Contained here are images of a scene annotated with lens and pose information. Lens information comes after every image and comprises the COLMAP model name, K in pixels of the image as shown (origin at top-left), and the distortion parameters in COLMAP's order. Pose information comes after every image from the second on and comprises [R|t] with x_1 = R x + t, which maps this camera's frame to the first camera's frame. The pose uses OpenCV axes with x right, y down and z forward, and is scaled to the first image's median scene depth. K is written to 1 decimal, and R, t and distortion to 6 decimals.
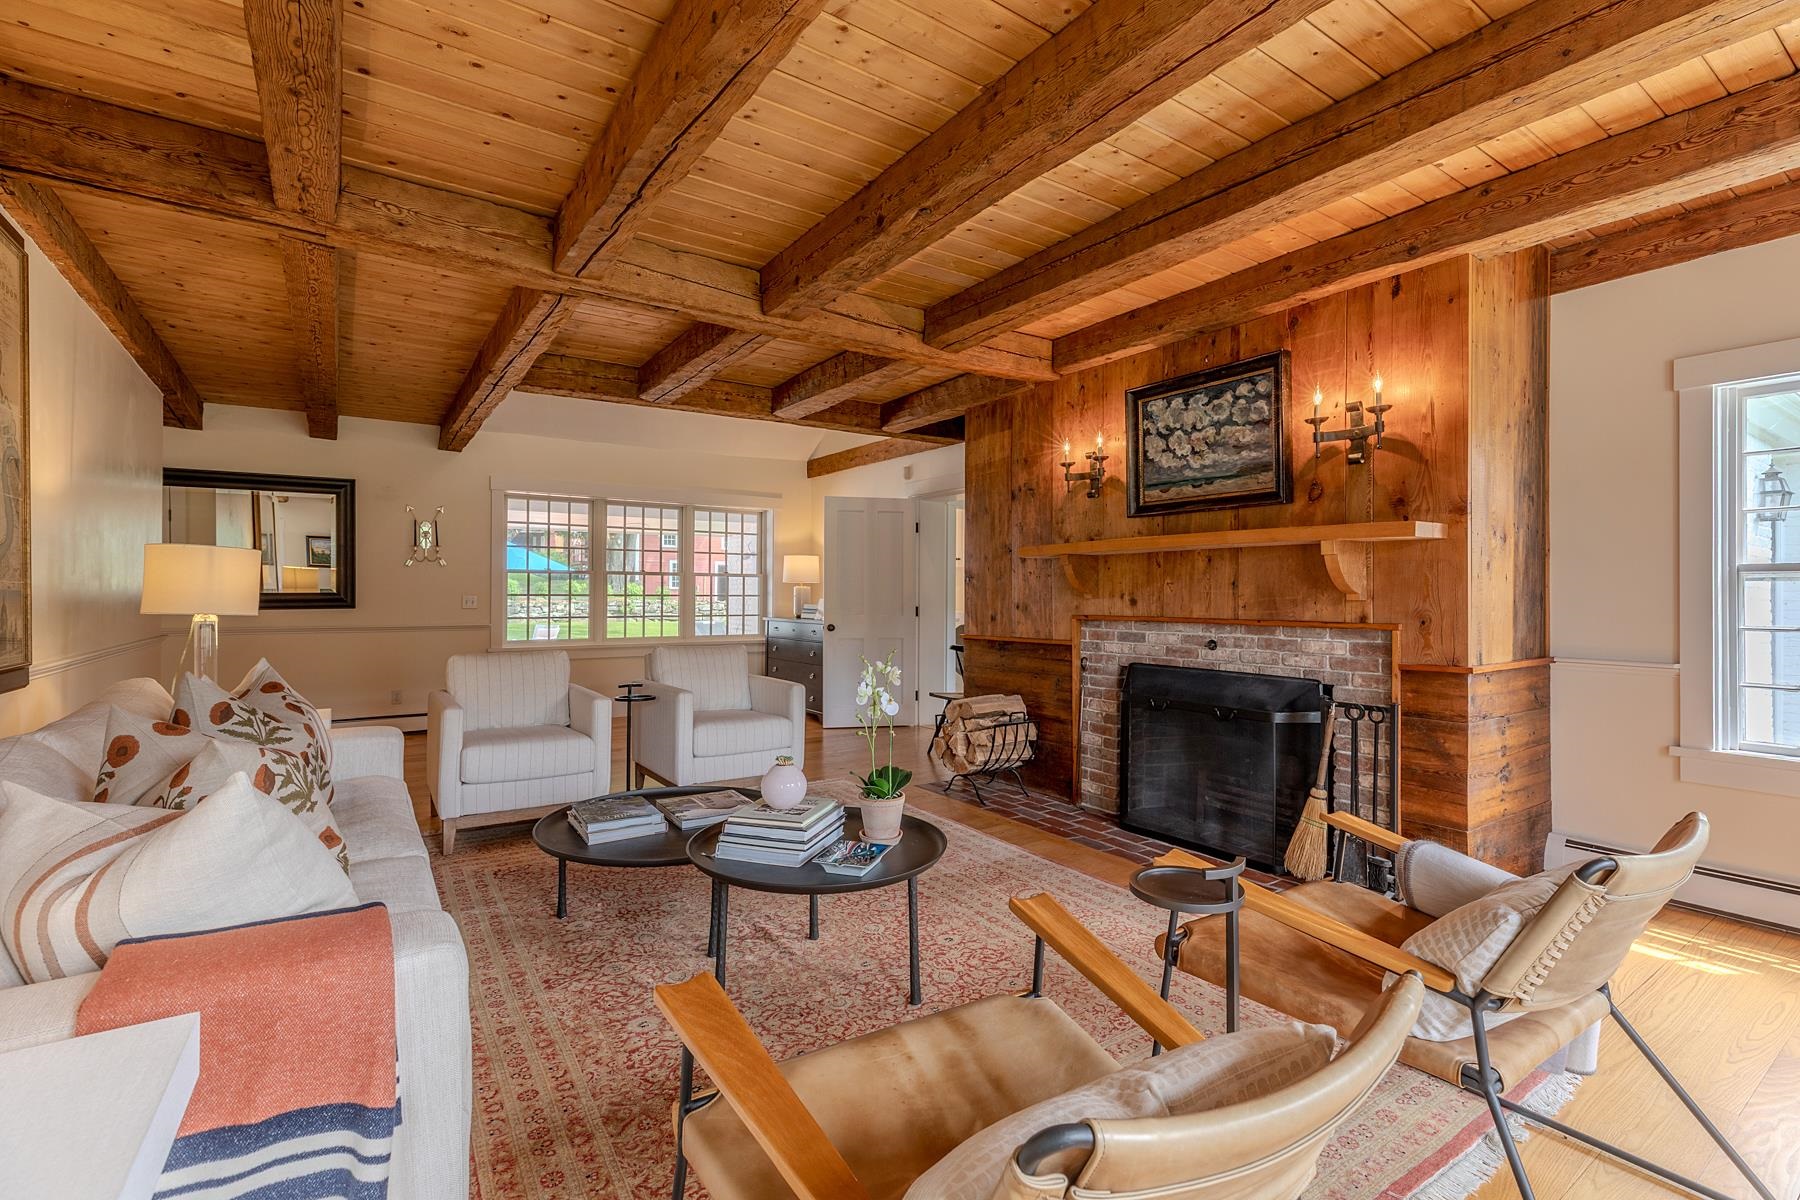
lens RADIAL K [[828.2, 0, 901.4], [0, 828.2, 589.1], [0, 0, 1]] dist [0.001357, 0.001146]
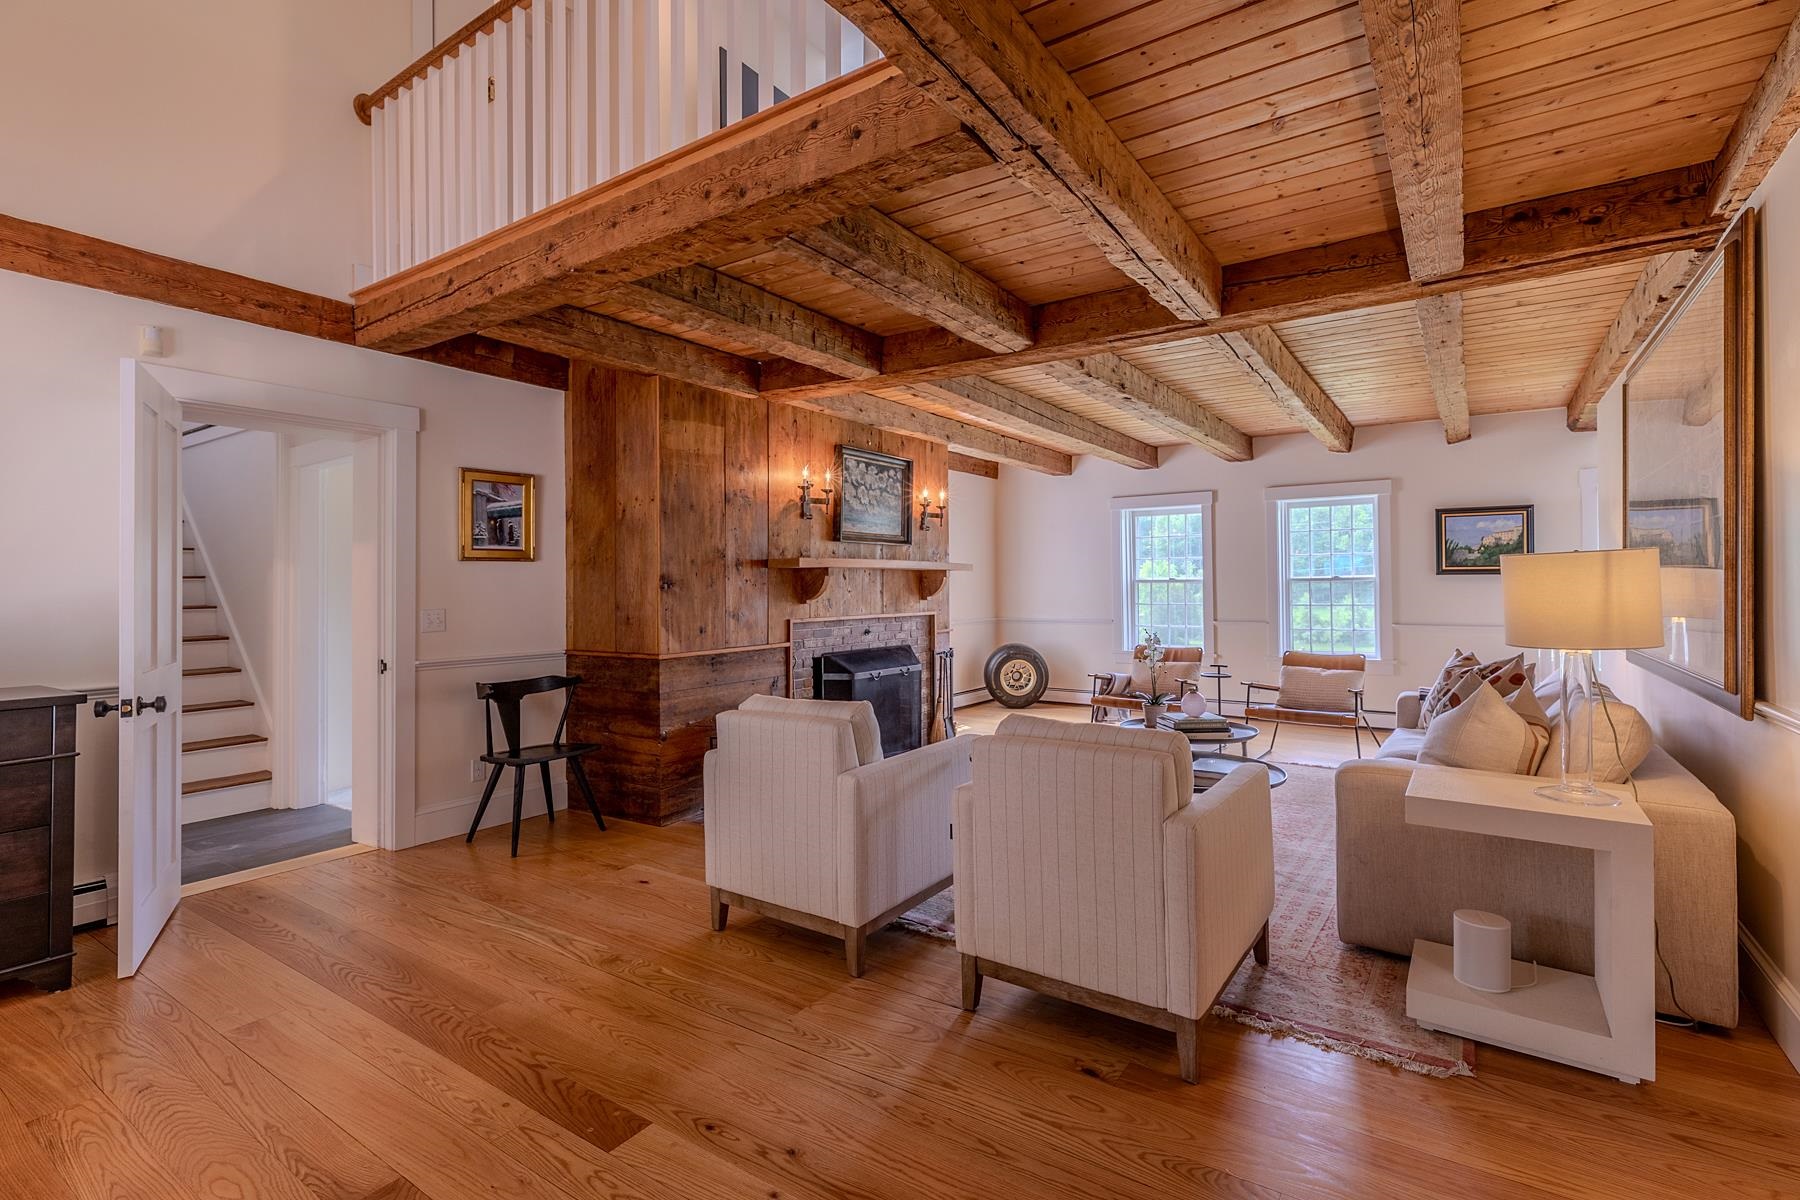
lens RADIAL K [[828.2, 0, 899.7], [0, 828.2, 592.1], [0, 0, 1]] dist [0.001357, 0.001146]
pose [[-0.373565, -0.001388, 0.927603, -1.031947], [0.008105, 0.999956, 0.004760, -0.011584], [-0.927569, 0.009296, -0.373537, 1.479756]]
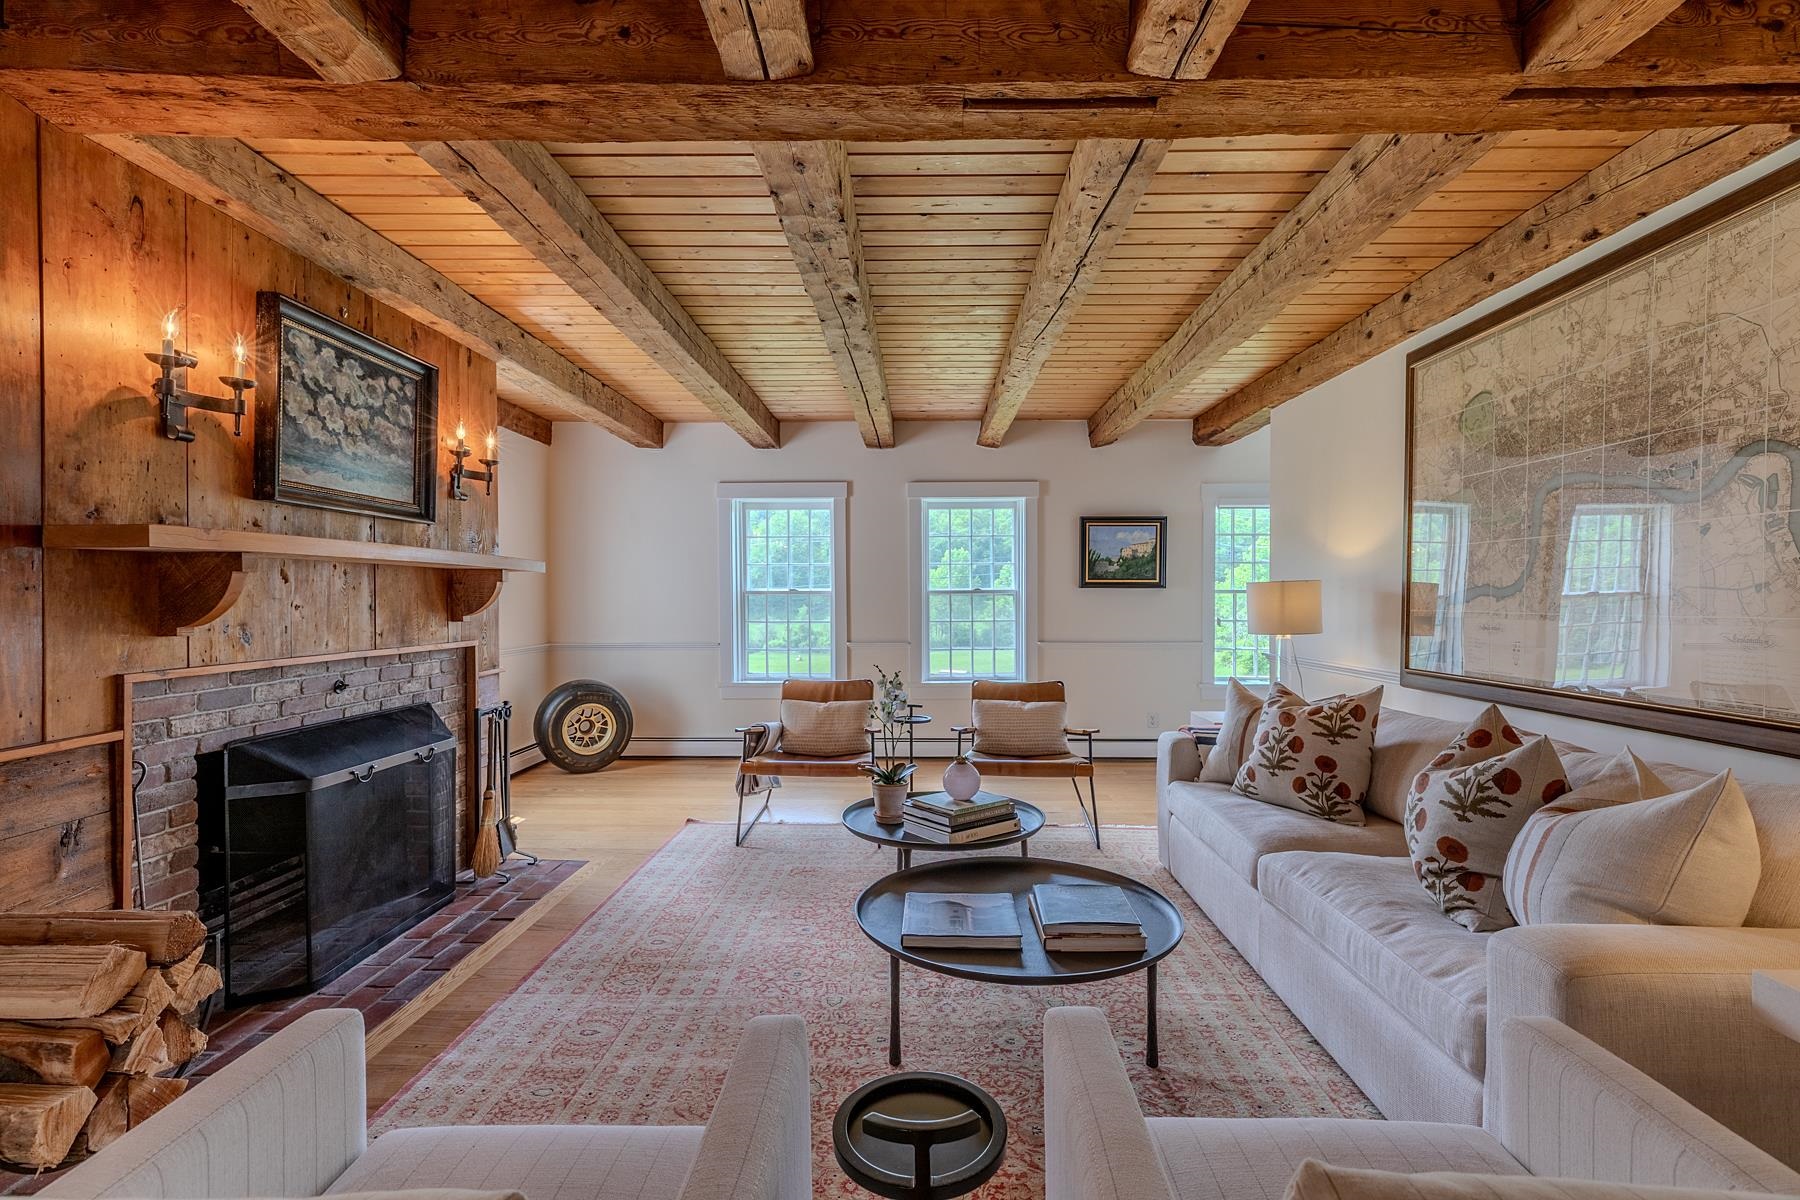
lens RADIAL K [[828.2, 0, 906.9], [0, 828.2, 607.7], [0, 0, 1]] dist [0.001357, 0.001146]
pose [[-0.825769, -0.003062, 0.564000, -0.484584], [0.004293, 0.999922, 0.011713, -0.012066], [-0.563992, 0.012094, -0.825692, 1.310999]]
